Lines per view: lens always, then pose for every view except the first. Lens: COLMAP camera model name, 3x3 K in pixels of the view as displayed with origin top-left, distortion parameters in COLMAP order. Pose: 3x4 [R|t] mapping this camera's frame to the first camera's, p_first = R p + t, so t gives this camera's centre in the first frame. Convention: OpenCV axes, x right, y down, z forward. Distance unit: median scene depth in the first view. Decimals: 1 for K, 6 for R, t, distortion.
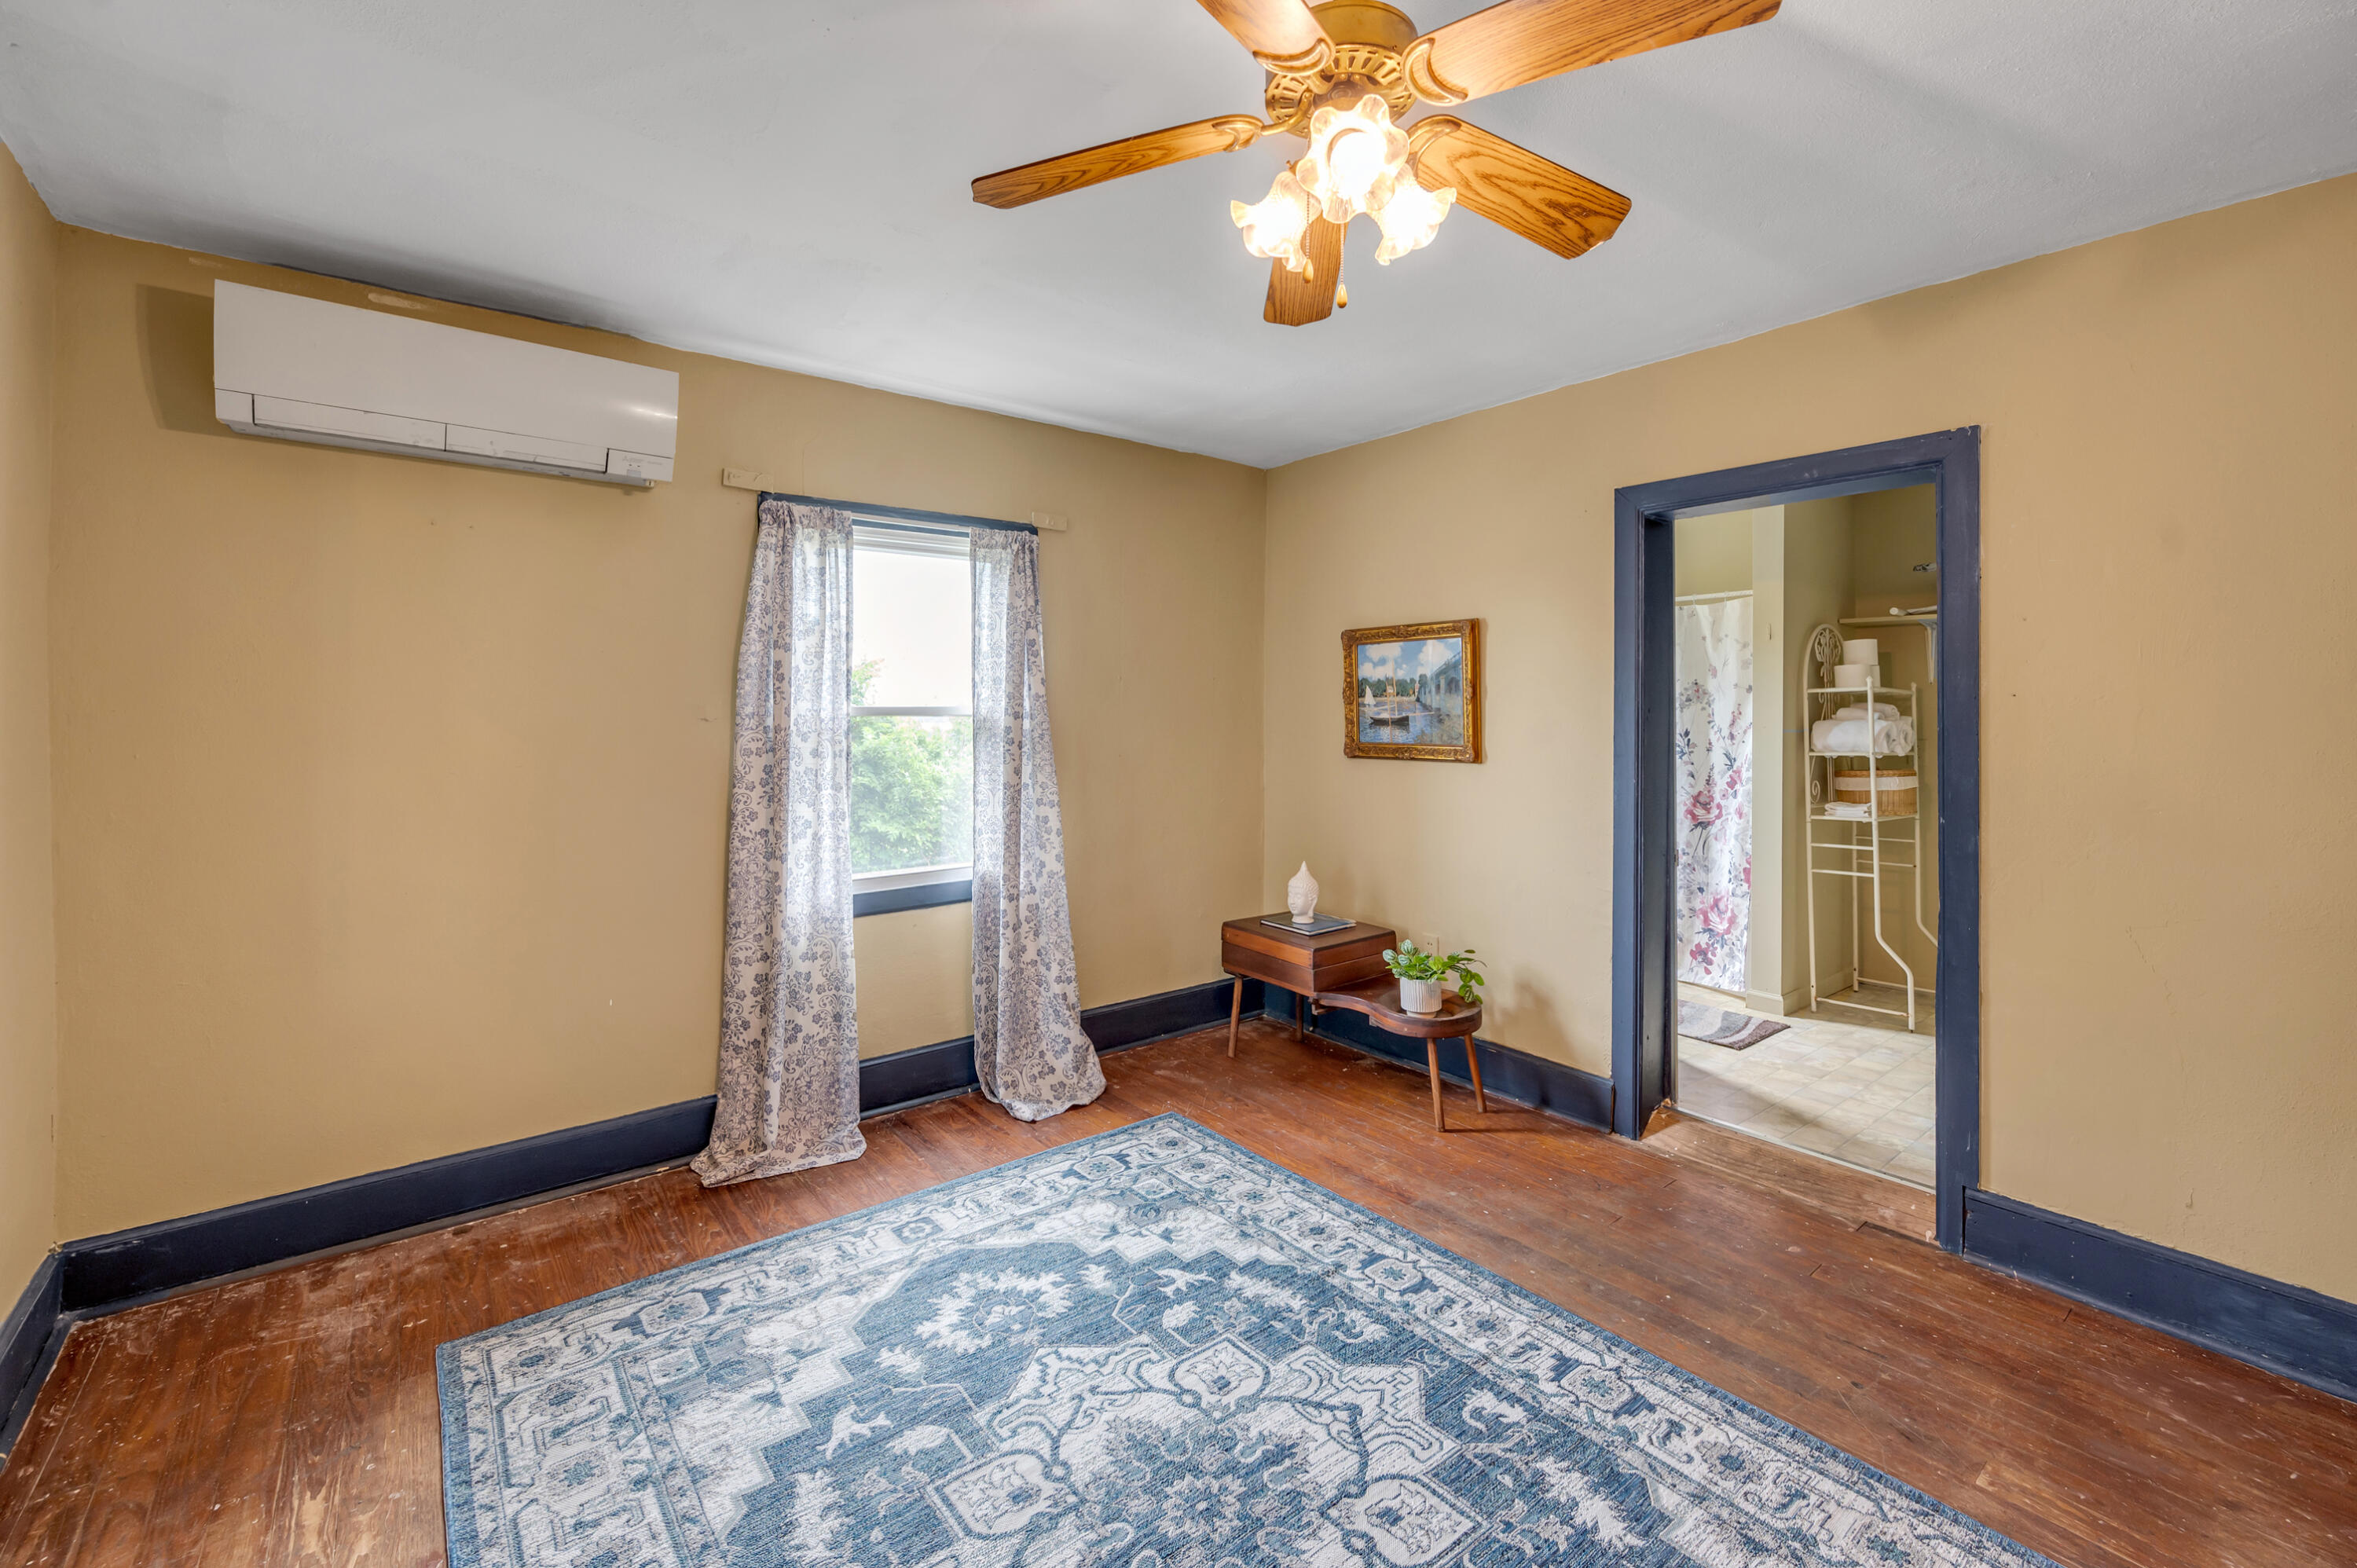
lens RADIAL K [[964.6, 0, 1178.5], [0, 964.6, 784.0], [0, 0, 1]] dist [-0.002895, -0.000088]
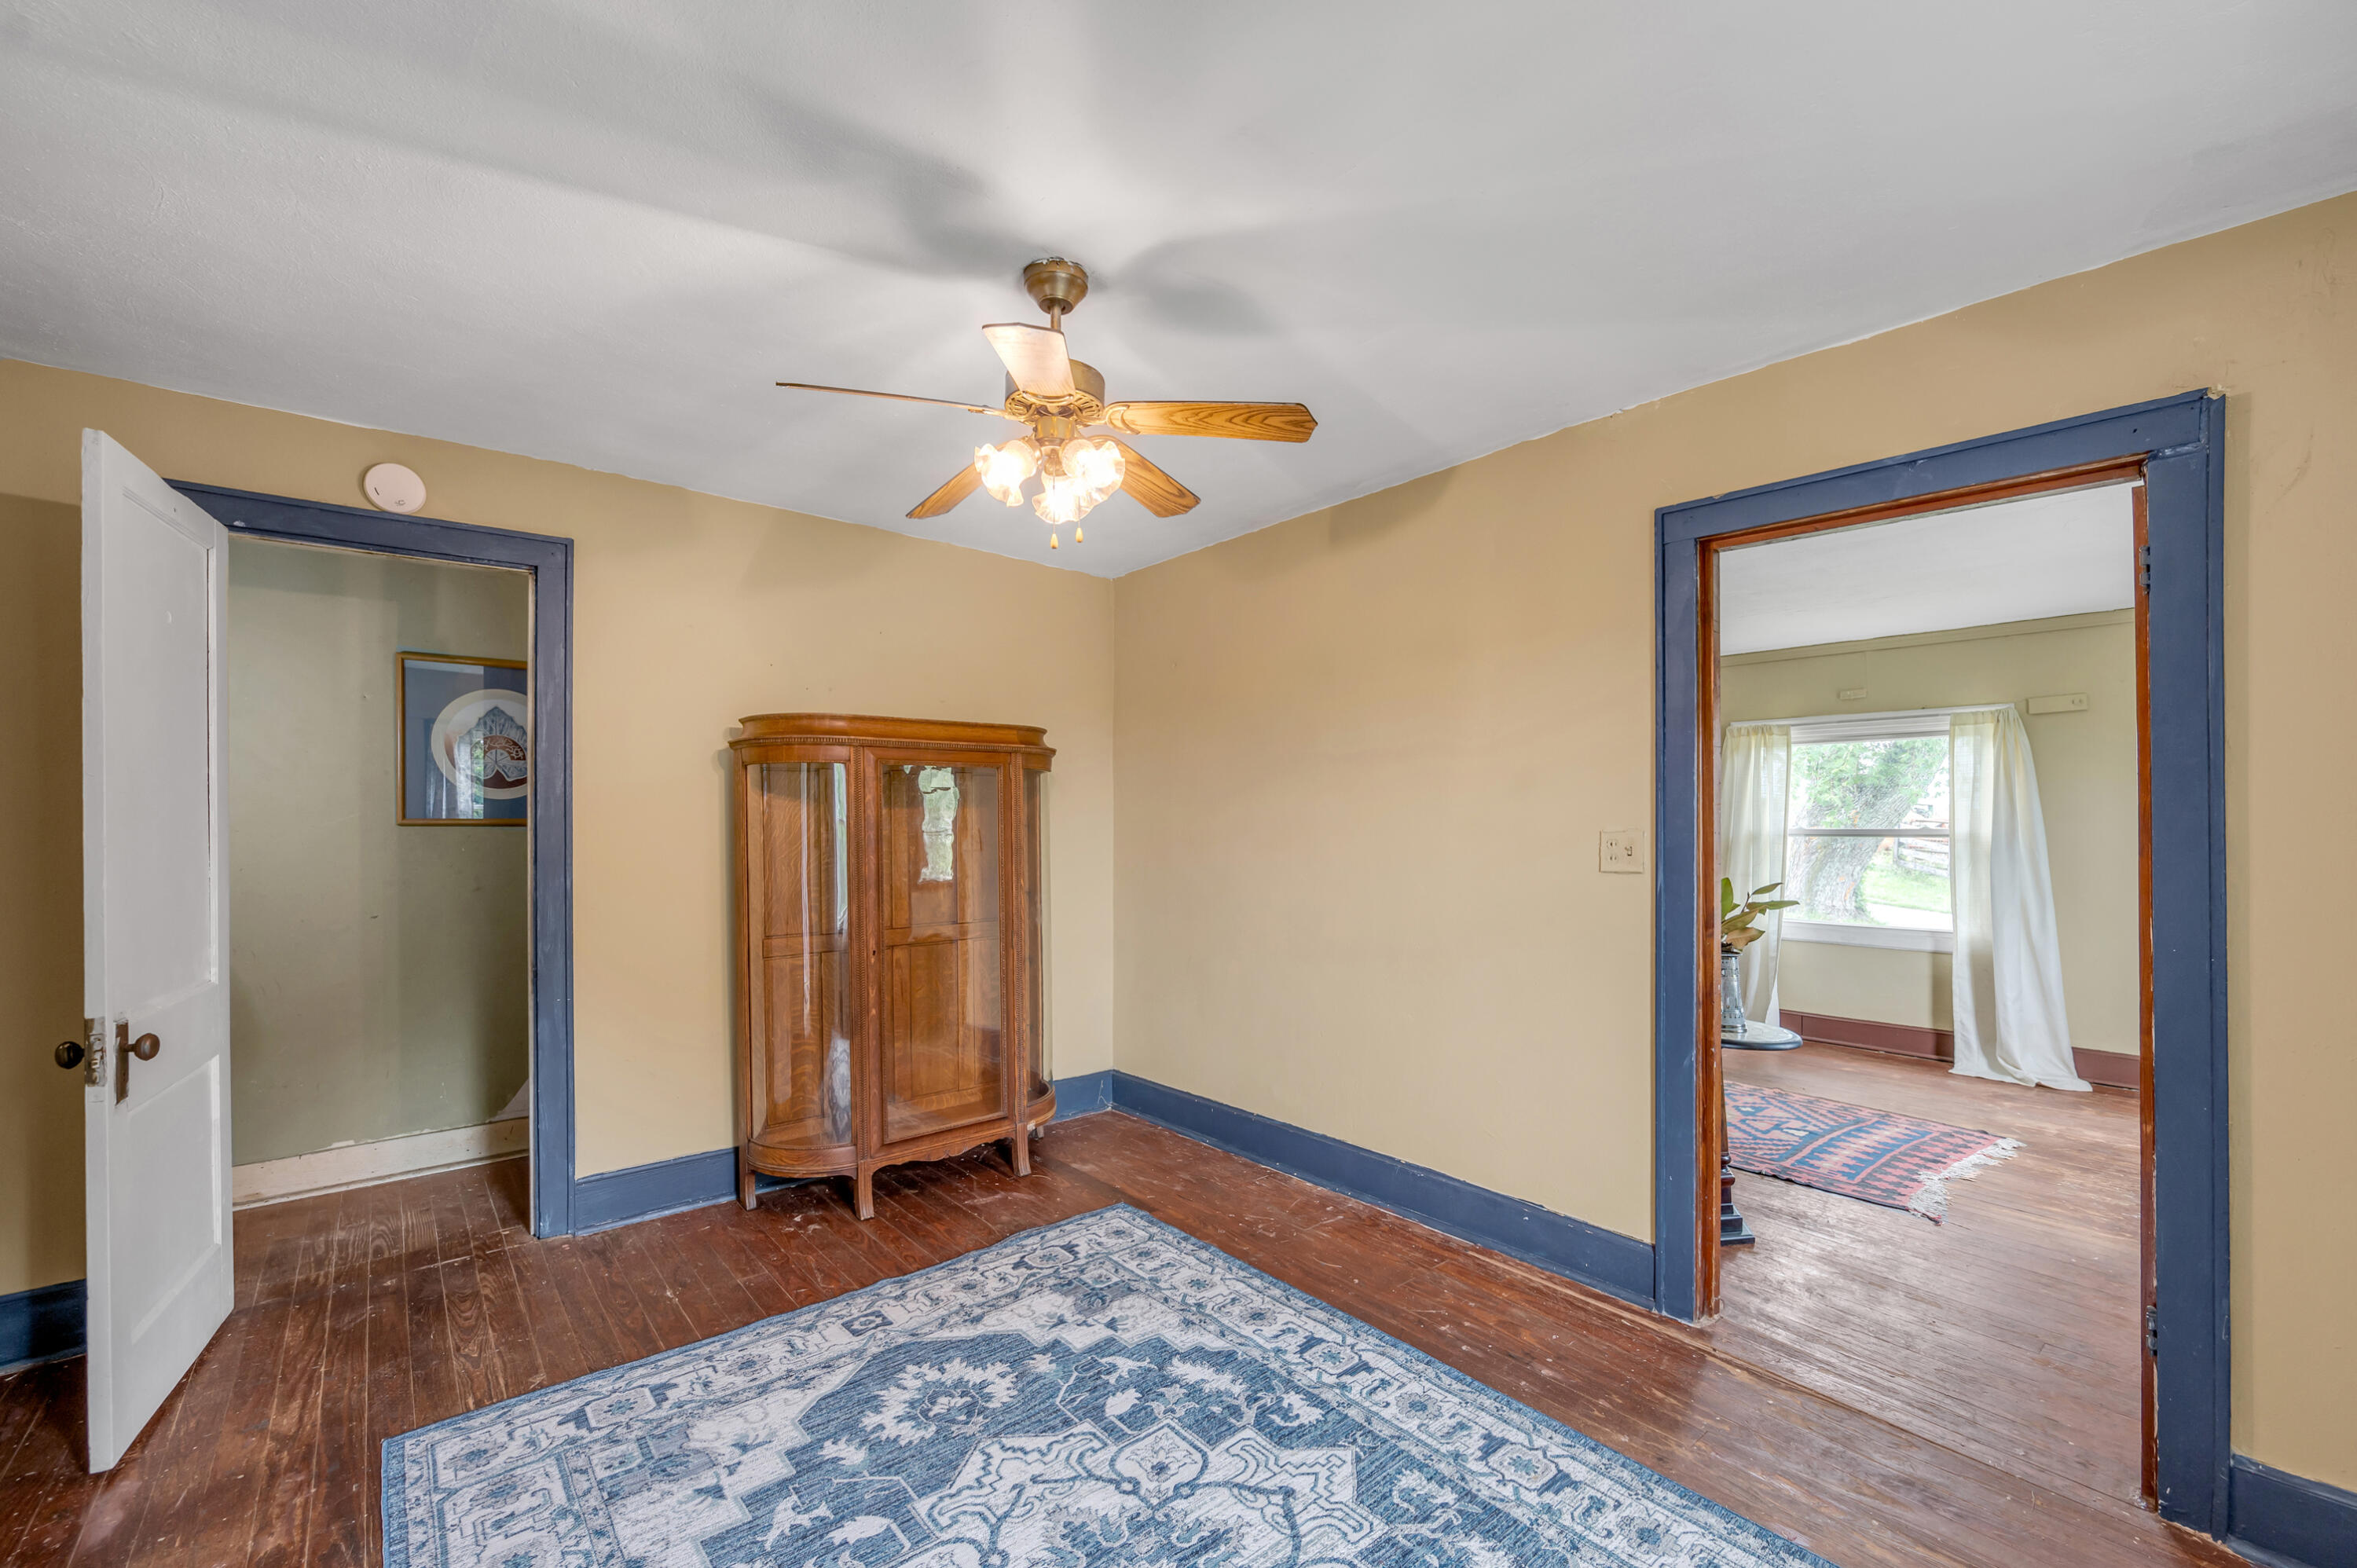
lens RADIAL K [[996.9, 0, 1177.4], [0, 996.9, 823.2], [0, 0, 1]] dist [0.003112, 0.000192]
pose [[0.999961, -0.008766, 0.001386, 0.065768], [0.008831, 0.998312, -0.057395, 0.005727], [-0.000880, 0.057405, 0.998351, -0.081683]]
